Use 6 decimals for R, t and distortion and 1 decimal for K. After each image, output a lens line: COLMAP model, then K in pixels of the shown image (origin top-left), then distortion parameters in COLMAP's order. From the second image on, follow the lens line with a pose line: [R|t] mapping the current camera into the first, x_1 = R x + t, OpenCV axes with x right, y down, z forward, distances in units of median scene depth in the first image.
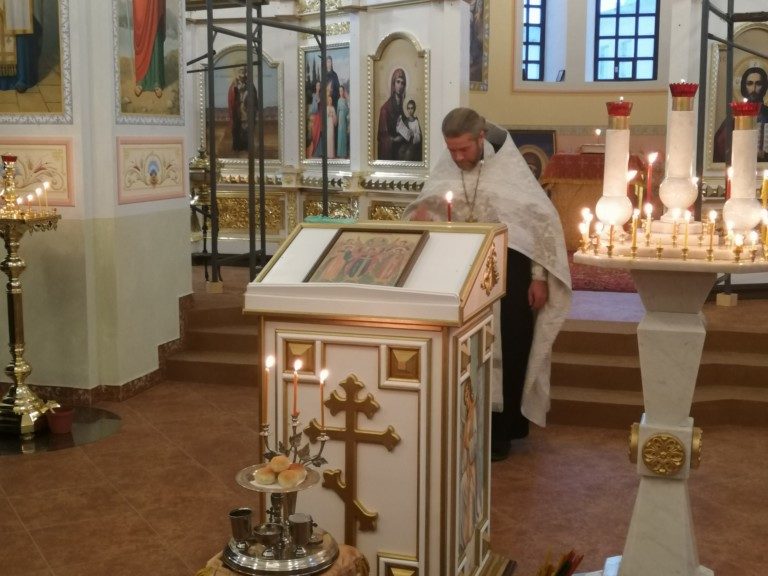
lens RADIAL K [[1082.0, 0, 378.7], [0, 1082.0, 287.5], [0, 0, 1]] dist [0.041293, 0.000000]
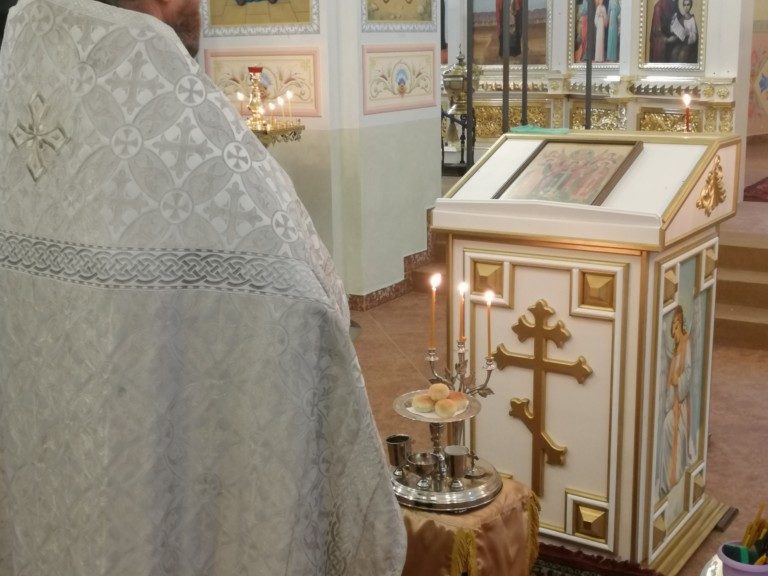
lens RADIAL K [[1082.0, 0, 353.9], [0, 1082.0, 298.0], [0, 0, 1]] dist [0.041293, 0.000000]
pose [[0.959374, 0.040954, -0.279150, 0.040514], [-0.014878, 0.995376, 0.094900, -0.003244], [0.281745, -0.086891, 0.955547, 0.033802]]
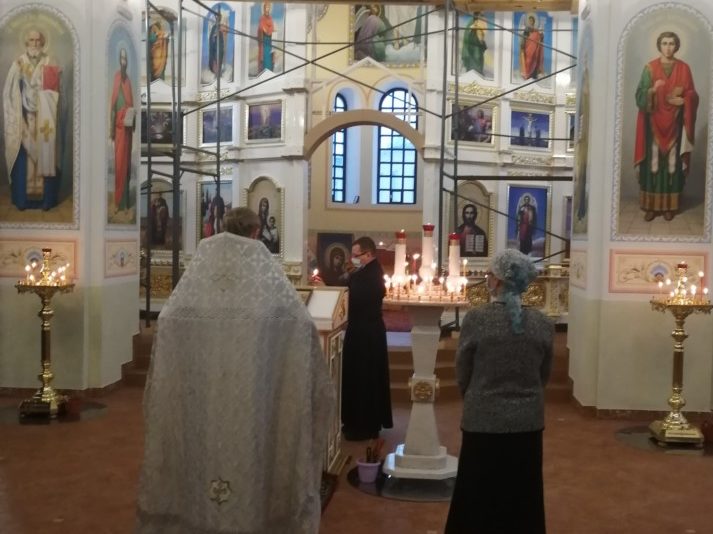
lens RADIAL K [[775.1, 0, 357.5], [0, 775.1, 268.4], [0, 0, 1]] dist [-0.004340, 0.000000]
pose [[0.985017, 0.009145, 0.172214, -0.067409], [0.007307, 0.995483, -0.094659, 0.026893], [-0.172302, 0.094499, 0.980501, -0.258328]]
